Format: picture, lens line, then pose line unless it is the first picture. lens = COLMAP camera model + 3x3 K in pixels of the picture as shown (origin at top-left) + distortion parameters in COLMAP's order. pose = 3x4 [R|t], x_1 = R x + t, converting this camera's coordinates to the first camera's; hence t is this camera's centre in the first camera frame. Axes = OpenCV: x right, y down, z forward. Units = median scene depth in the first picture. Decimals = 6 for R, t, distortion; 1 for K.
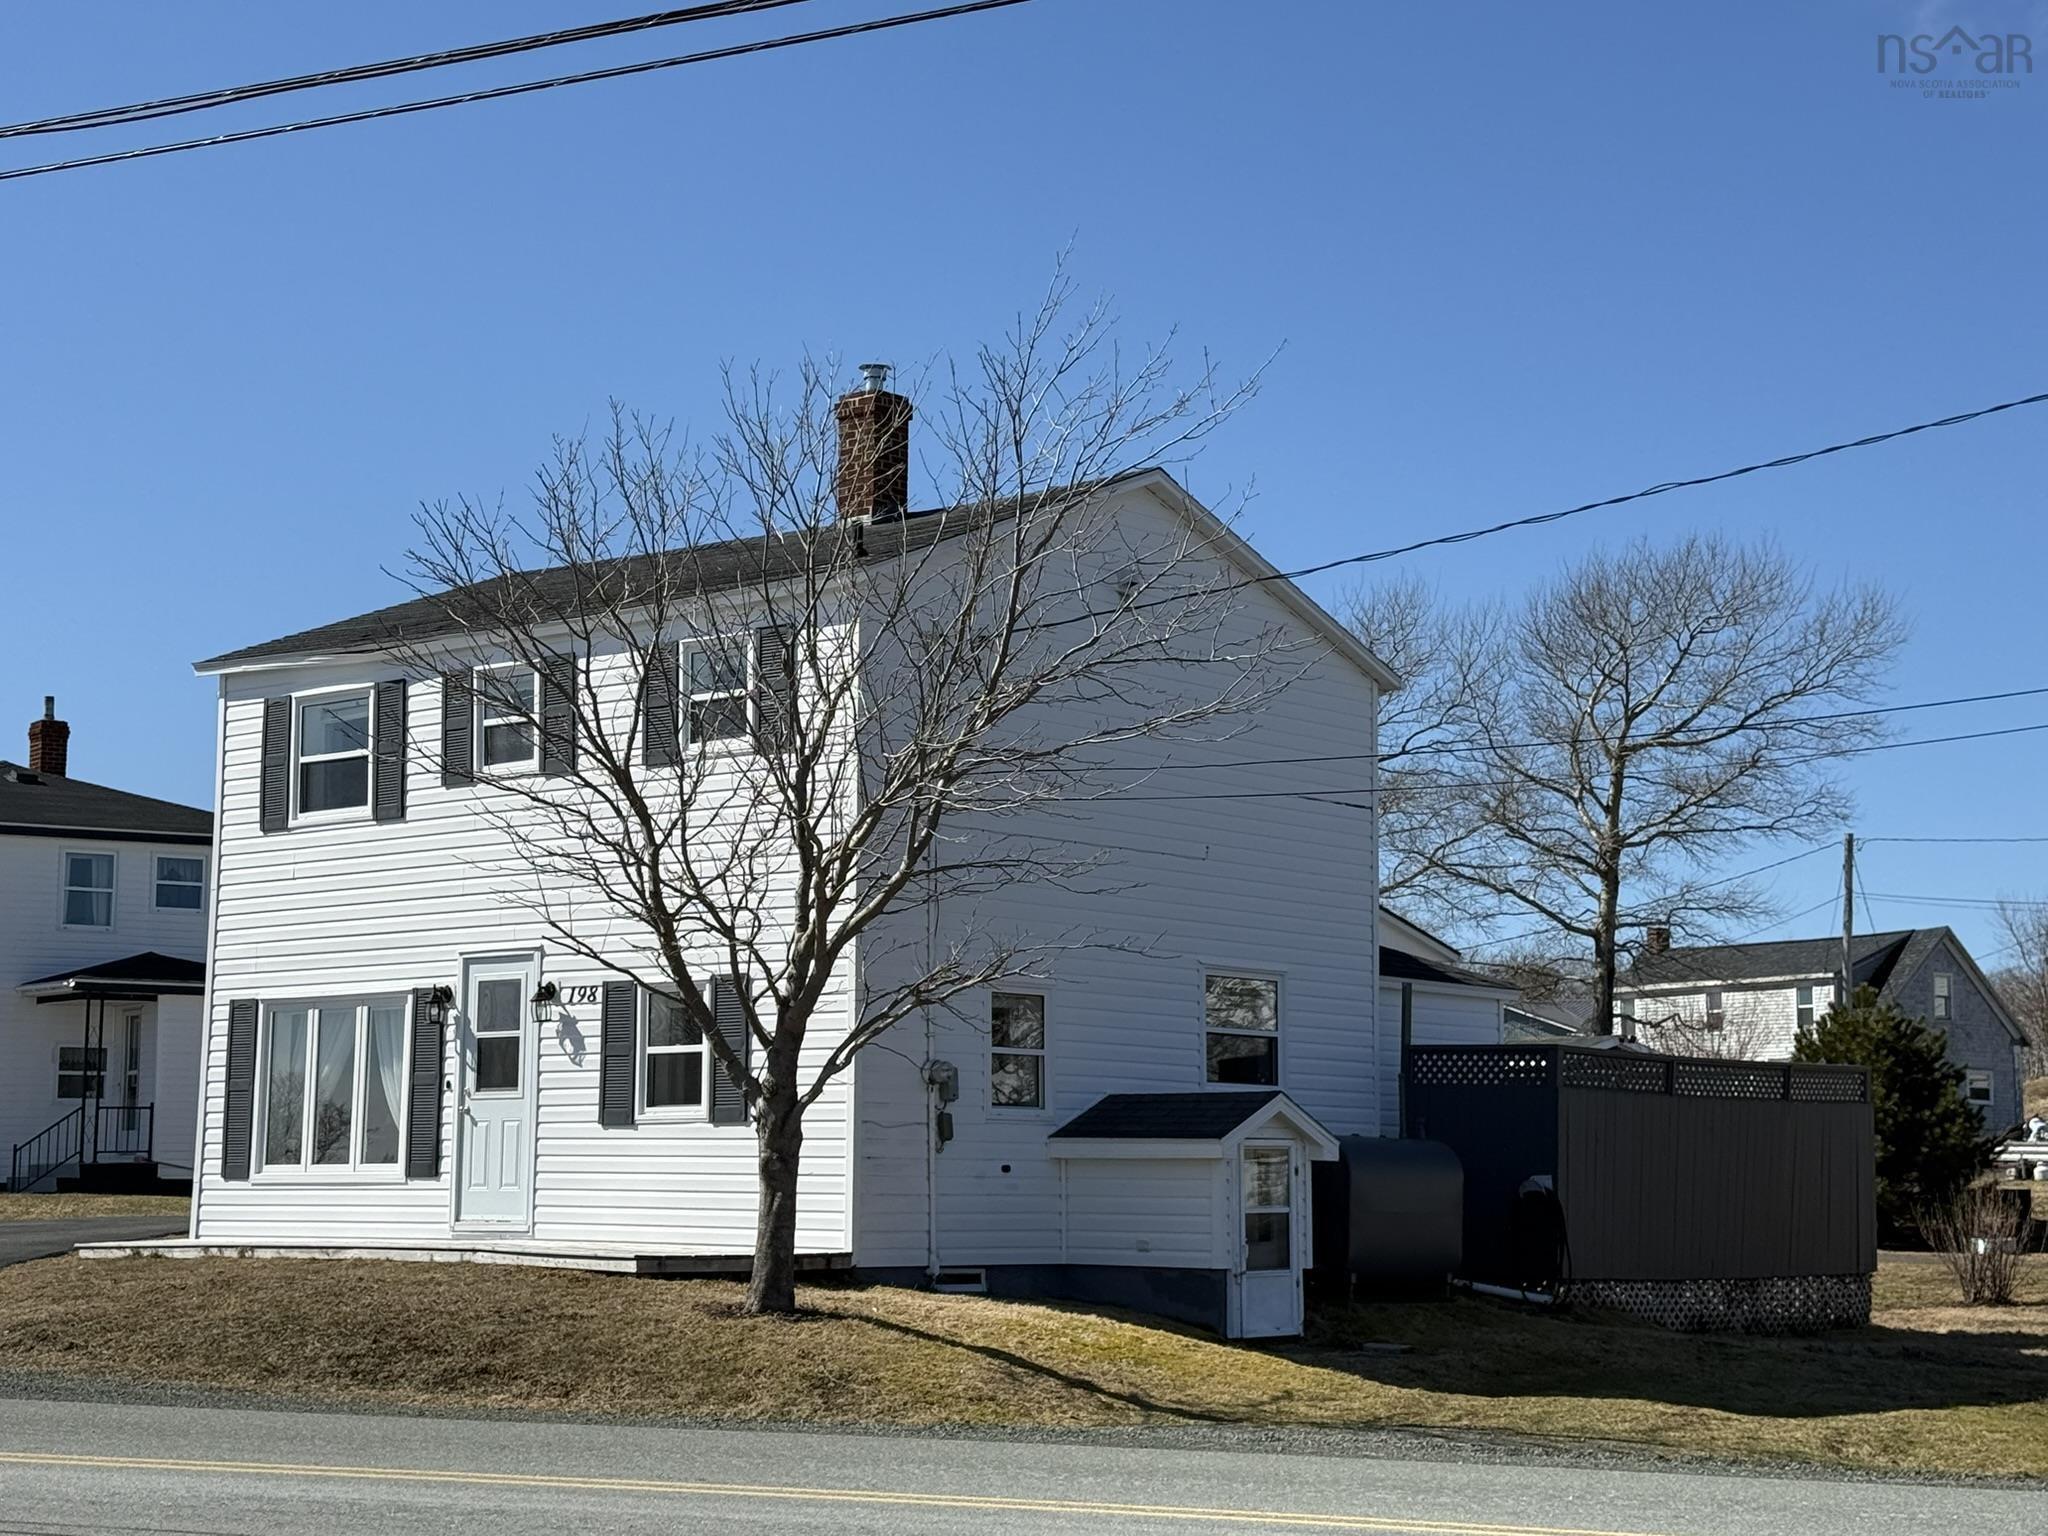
lens RADIAL K [[3403.8, 0, 1025.8], [0, 3403.8, 767.6], [0, 0, 1]] dist [0.234437, 0.000000]
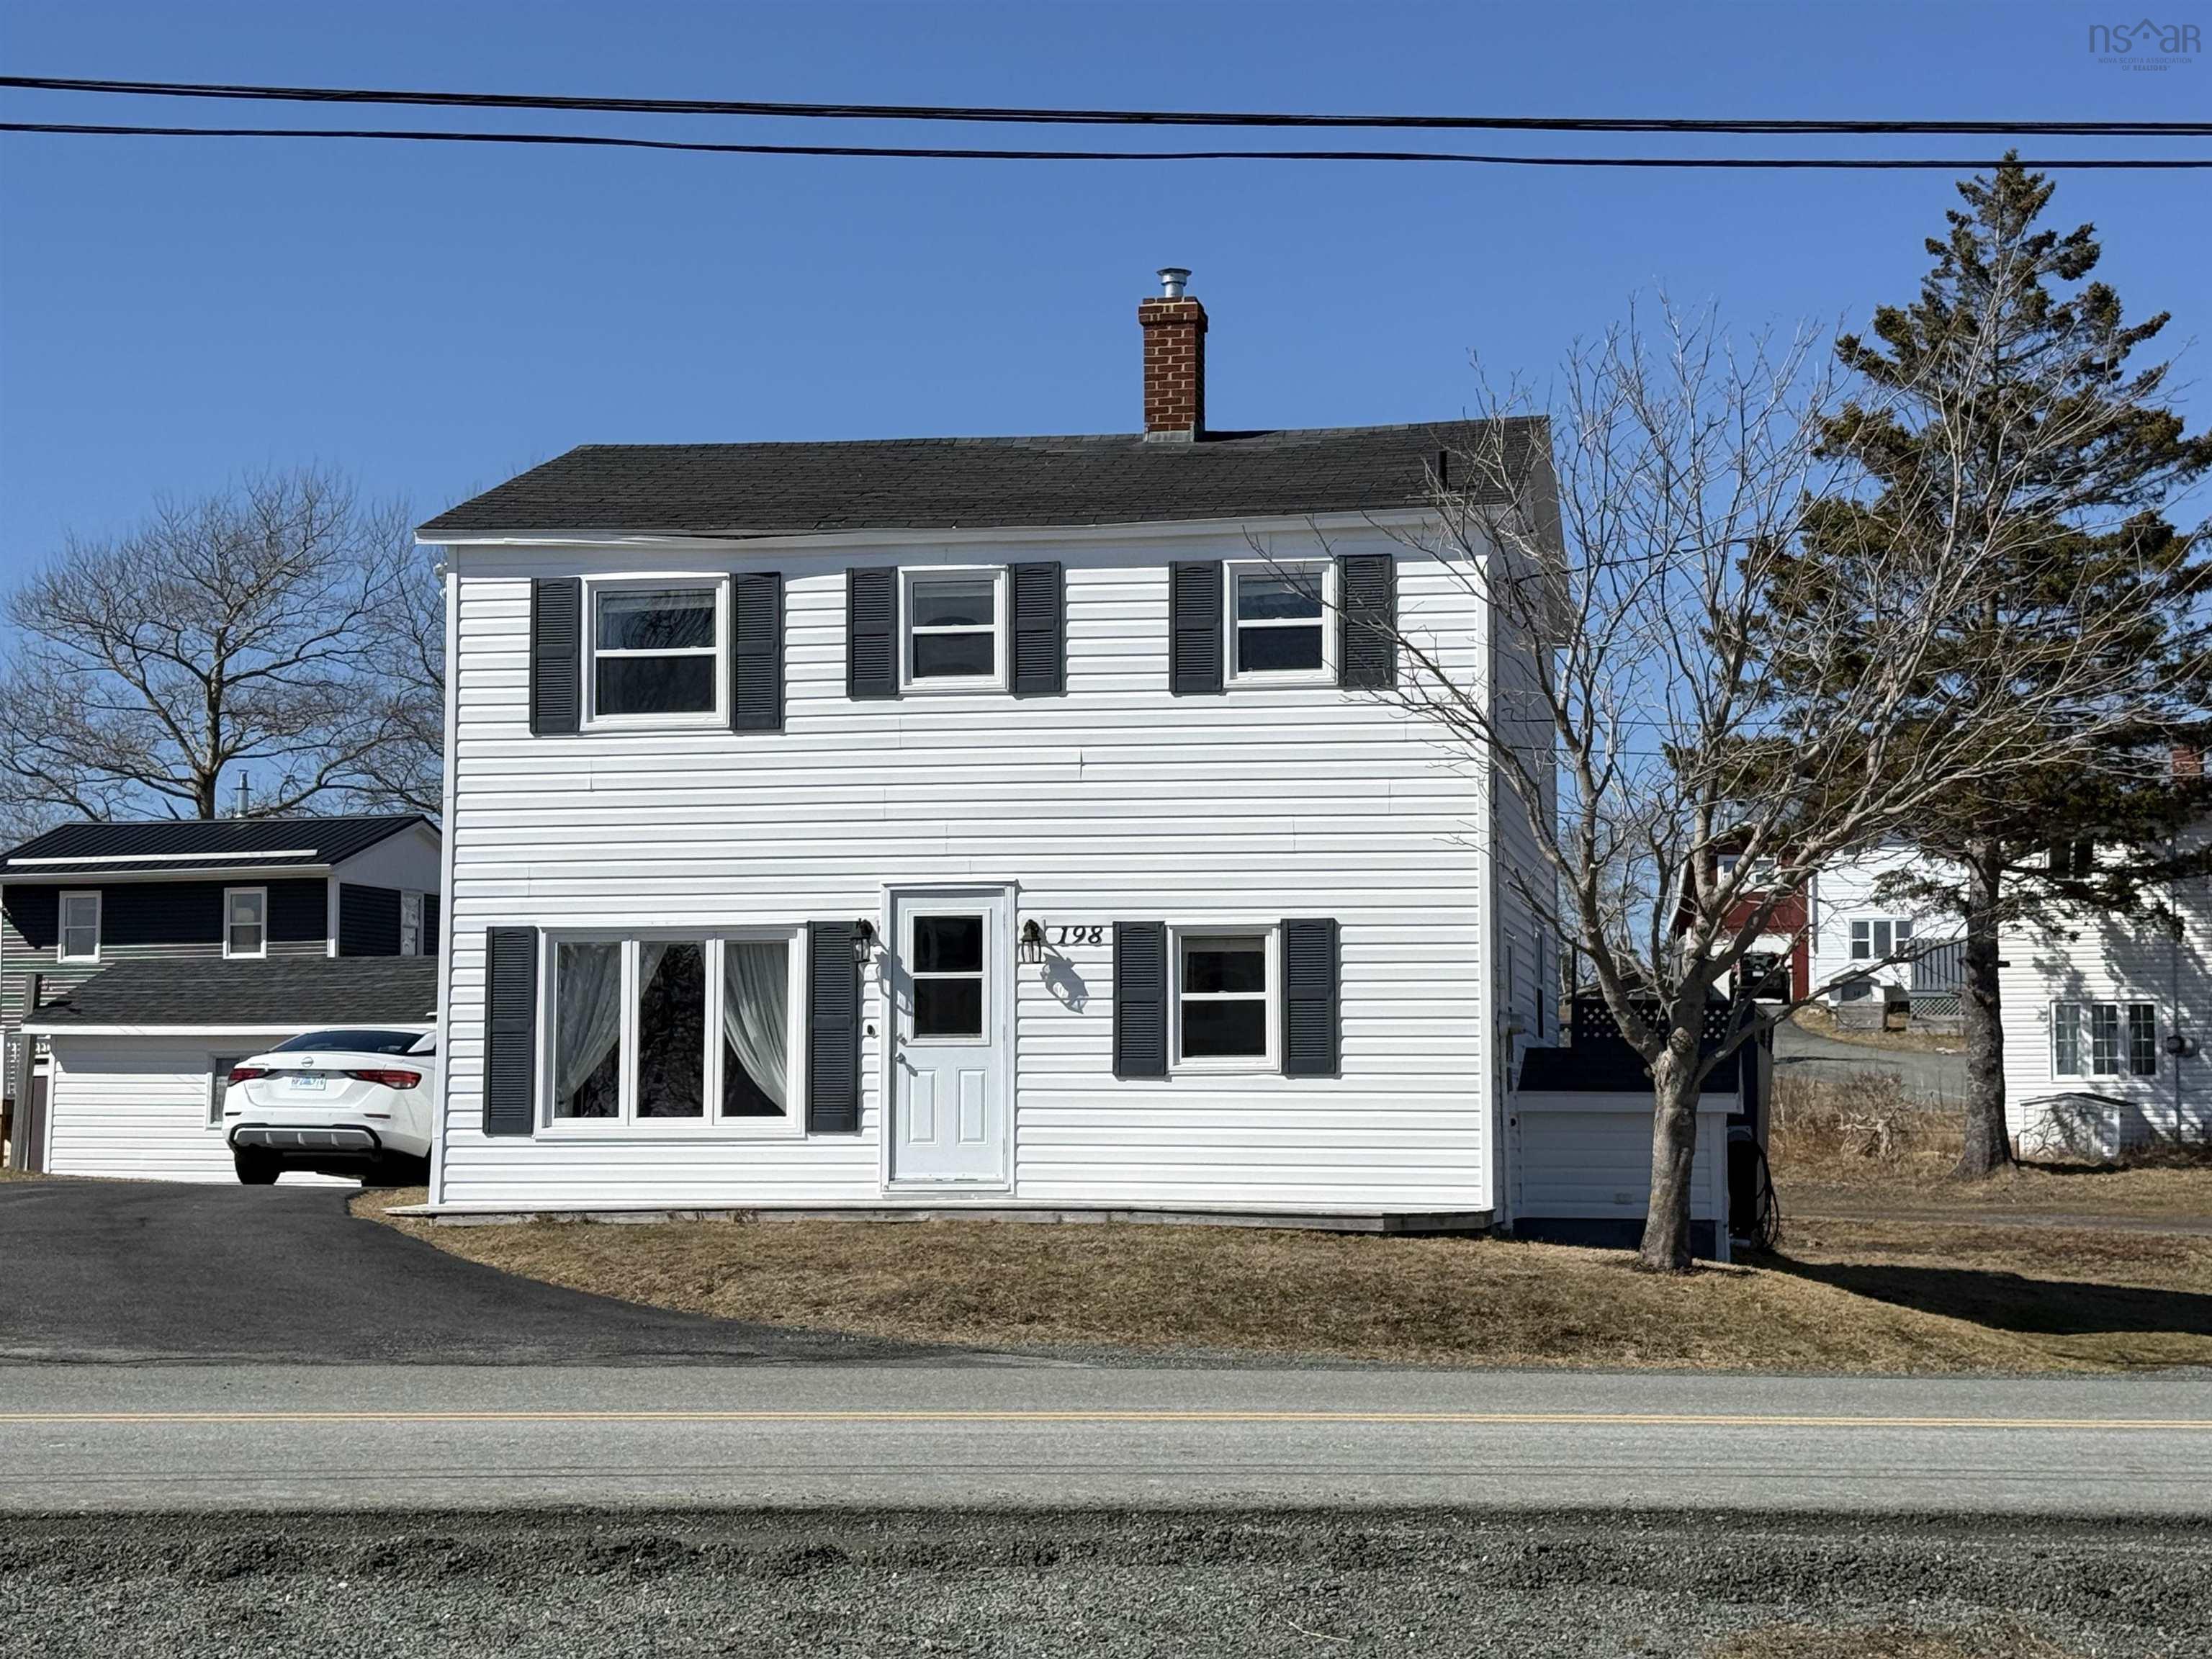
lens RADIAL K [[3676.3, 0, 1107.9], [0, 3676.3, 827.9], [0, 0, 1]] dist [0.234437, 0.000000]
pose [[0.854671, 0.036220, 0.517904, -0.617319], [-0.056406, 0.998136, 0.023280, 0.013526], [-0.516096, -0.049110, 0.855122, 0.144028]]
